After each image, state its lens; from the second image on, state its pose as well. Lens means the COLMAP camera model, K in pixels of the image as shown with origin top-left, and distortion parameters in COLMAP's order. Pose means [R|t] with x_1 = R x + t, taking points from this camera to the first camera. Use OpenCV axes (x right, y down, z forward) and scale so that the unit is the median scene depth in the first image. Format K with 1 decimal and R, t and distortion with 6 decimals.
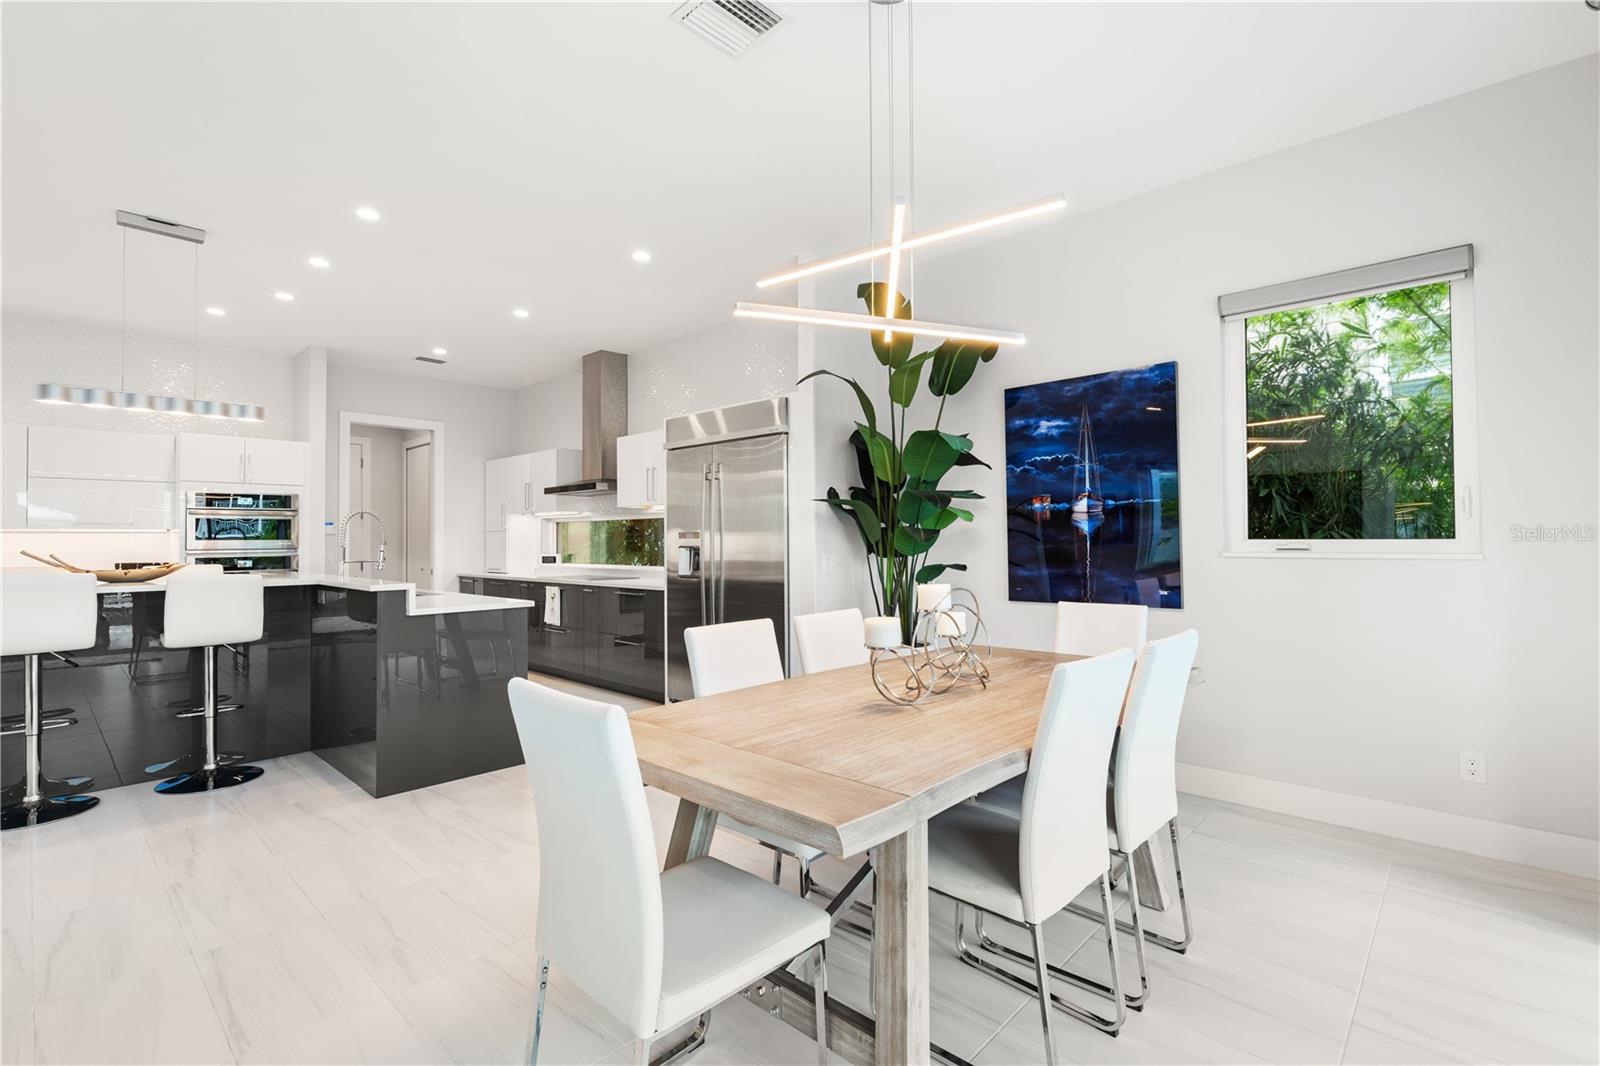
lens RADIAL K [[728.5, 0, 798.5], [0, 728.5, 527.9], [0, 0, 1]] dist [-0.002227, -0.000408]
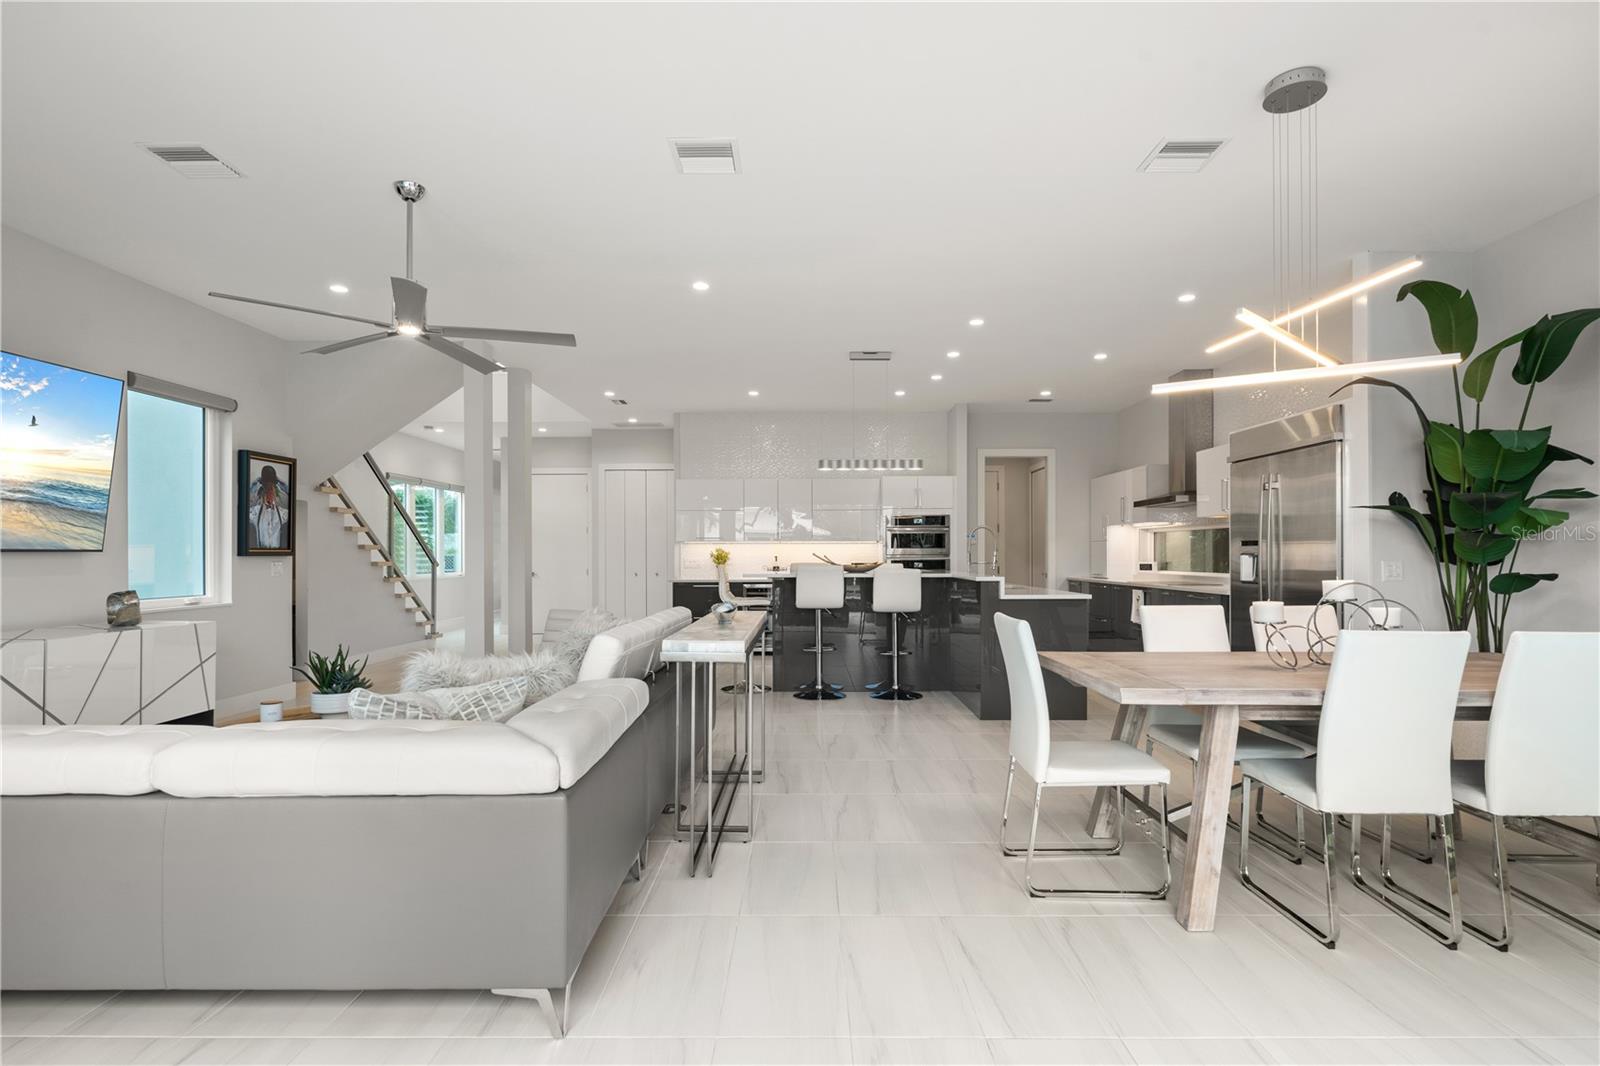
lens RADIAL K [[770.6, 0, 801.7], [0, 770.6, 548.9], [0, 0, 1]] dist [-0.006250, -0.000439]
pose [[0.681968, 0.000212, -0.731382, 0.270958], [0.009743, 0.999909, 0.009375, 0.002623], [0.731317, -0.013519, 0.681904, -0.284535]]
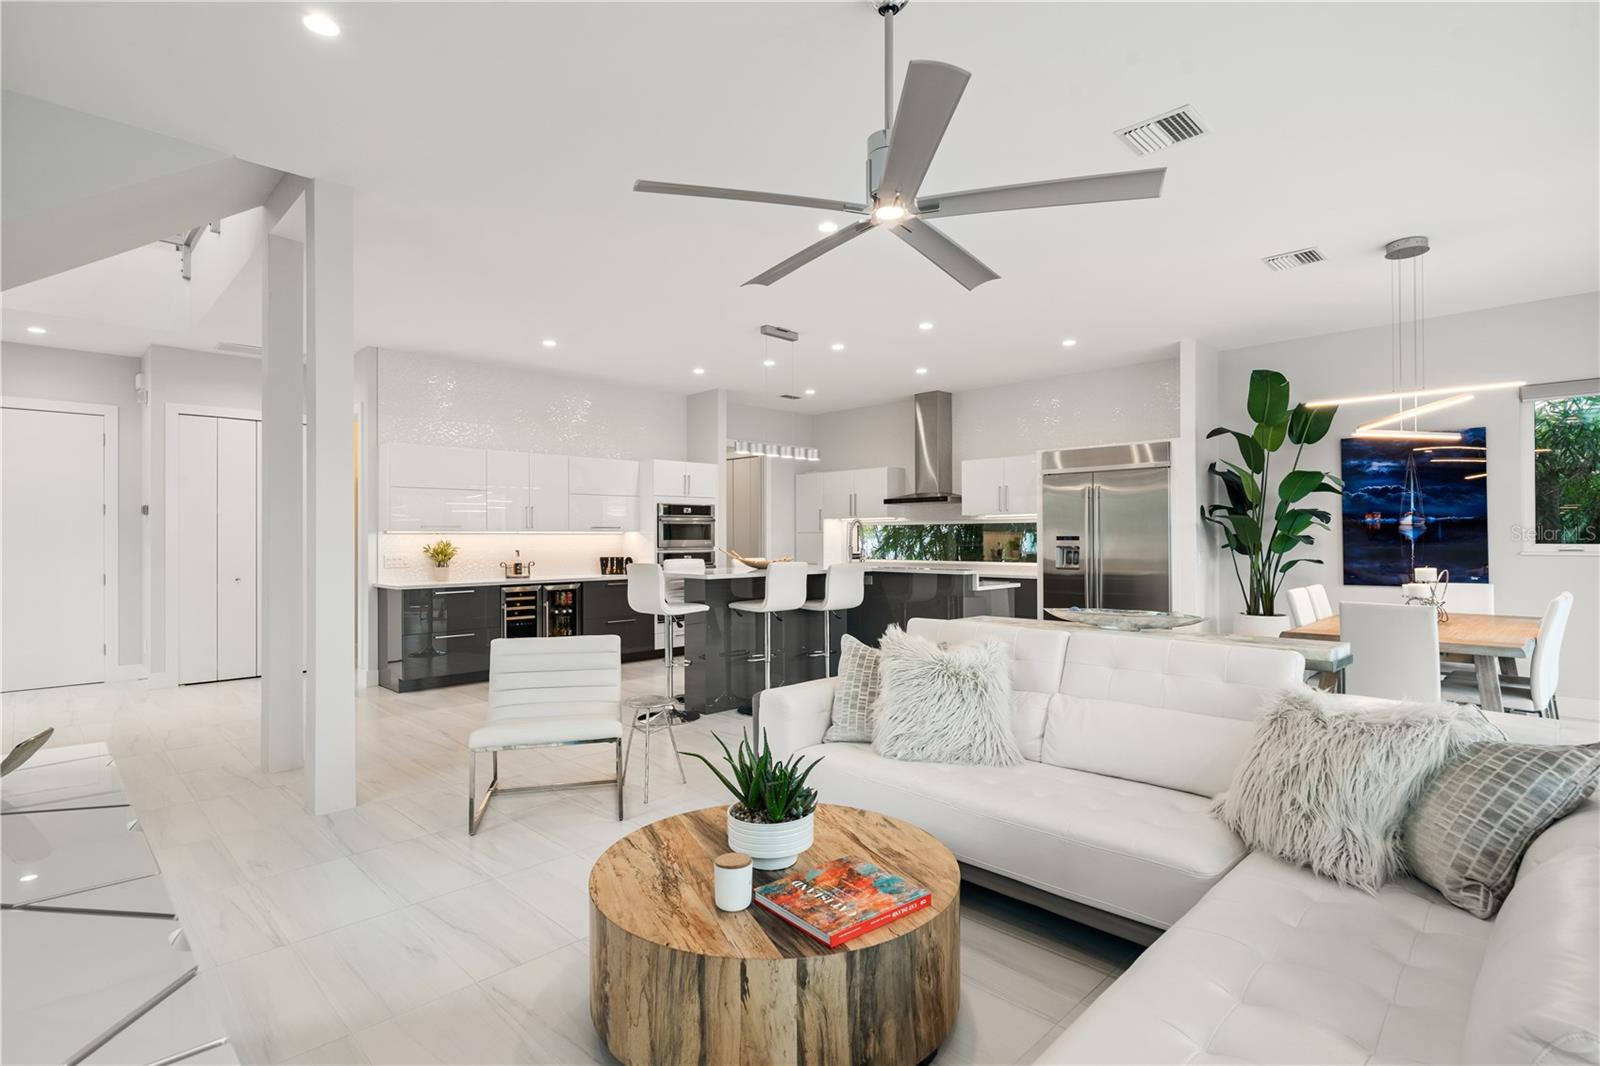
lens RADIAL K [[786.1, 0, 800.0], [0, 786.1, 533.0], [0, 0, 1]] dist [-0.003260, -0.000556]
pose [[0.999513, 0.003354, -0.031026, -0.742199], [-0.003049, 0.999947, 0.009878, -0.015566], [0.031058, -0.009779, 0.999470, -0.591834]]
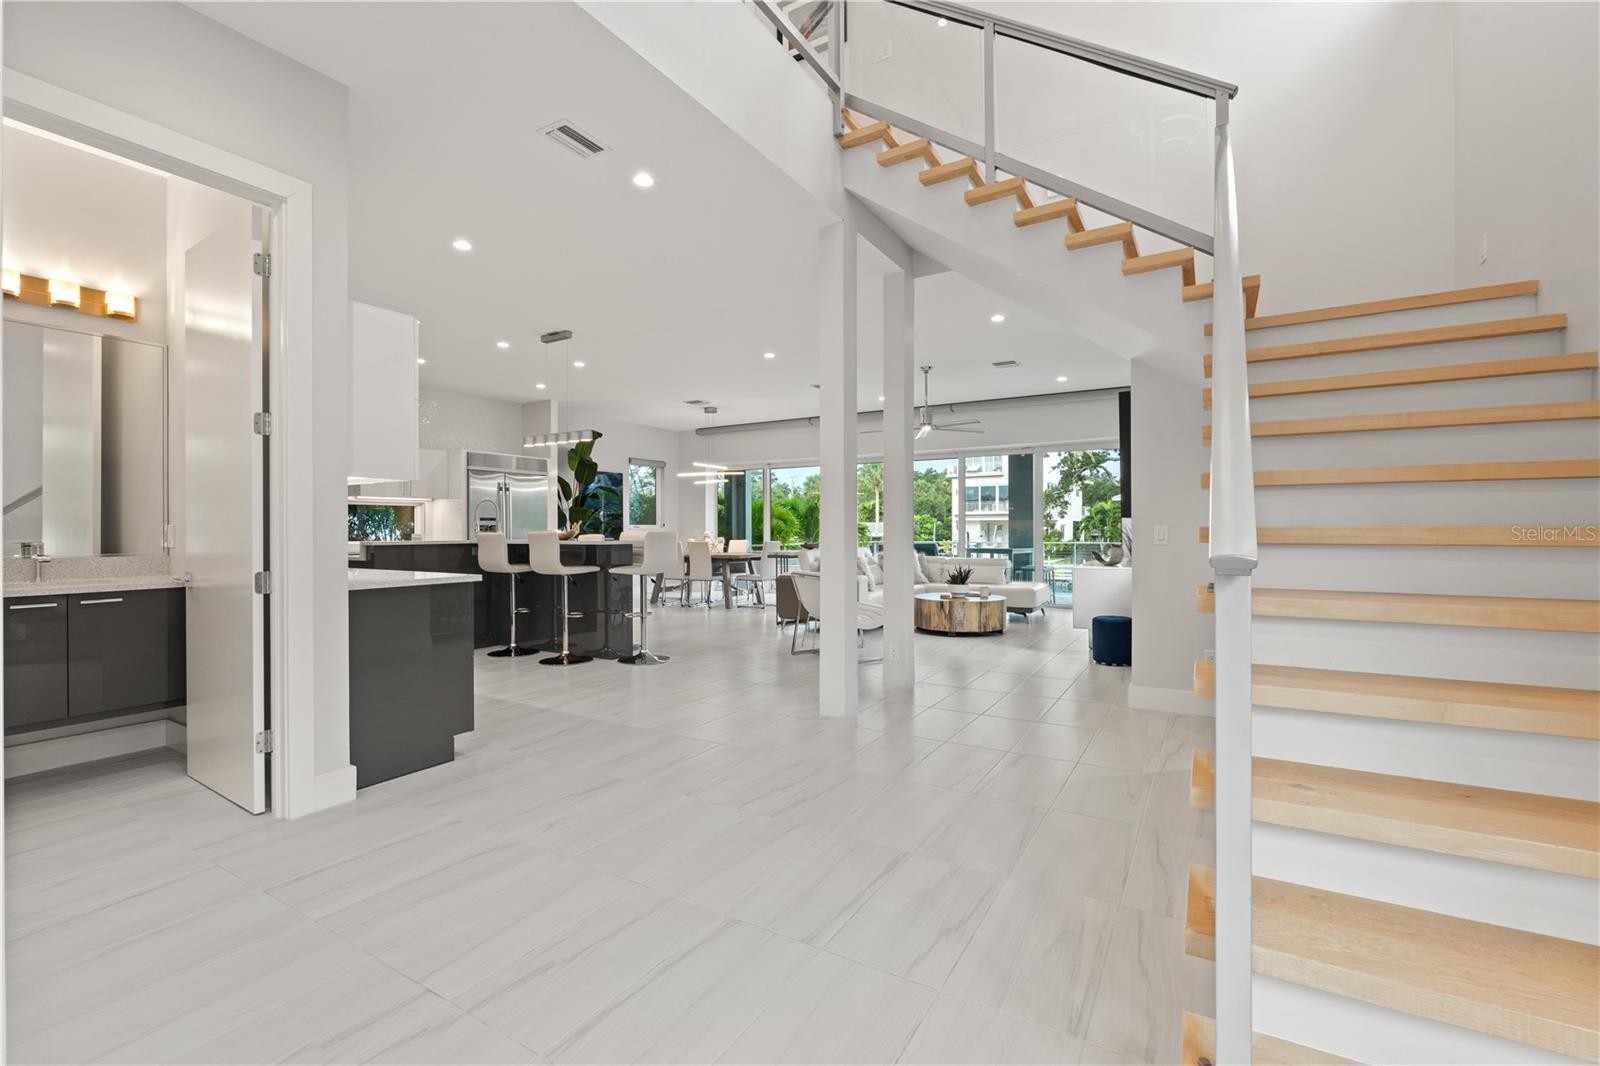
lens RADIAL K [[702.4, 0, 800.0], [0, 702.4, 533.0], [0, 0, 1]] dist [0.001284, 0.000043]
pose [[-0.209048, 0.003155, 0.977900, -2.519643], [-0.010812, 0.999926, -0.005538, 0.056662], [-0.977846, -0.011731, -0.208998, 0.741646]]
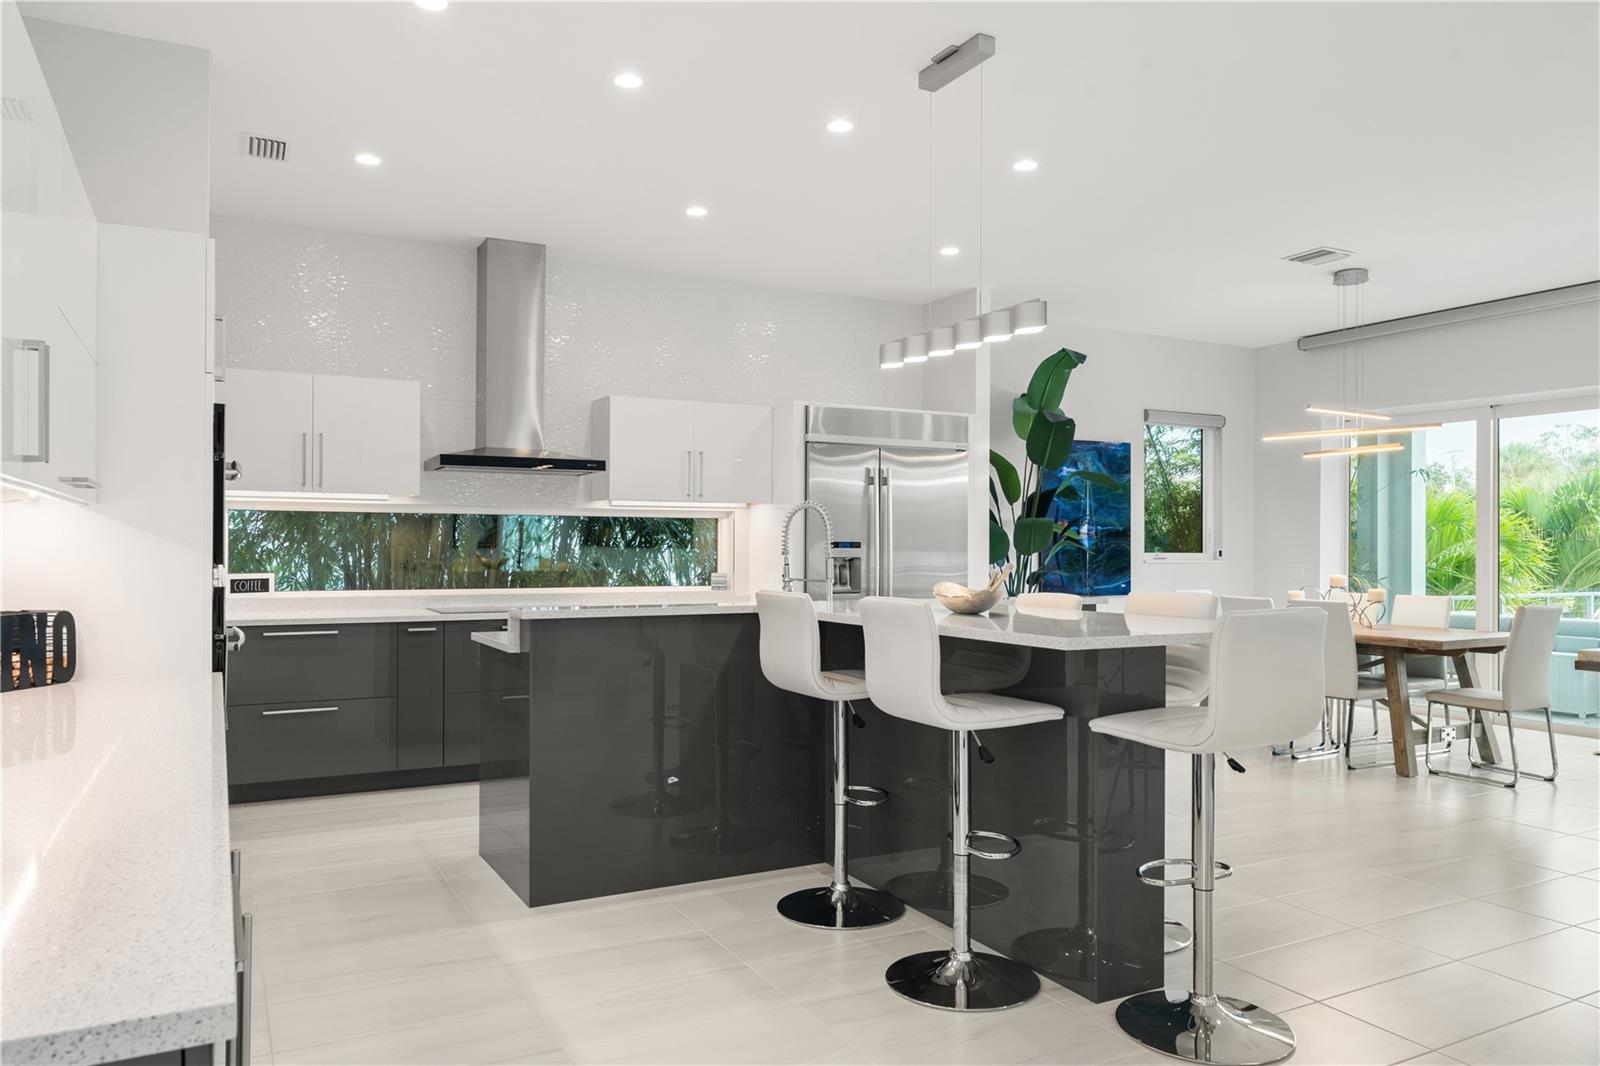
lens RADIAL K [[1111.4, 0, 803.7], [0, 1111.4, 545.8], [0, 0, 1]] dist [0.005786, 0.000315]
pose [[0.314107, 0.009106, 0.949344, -1.768277], [-0.021337, 0.999769, -0.002530, 0.019317], [-0.949148, -0.019461, 0.314229, 0.773876]]
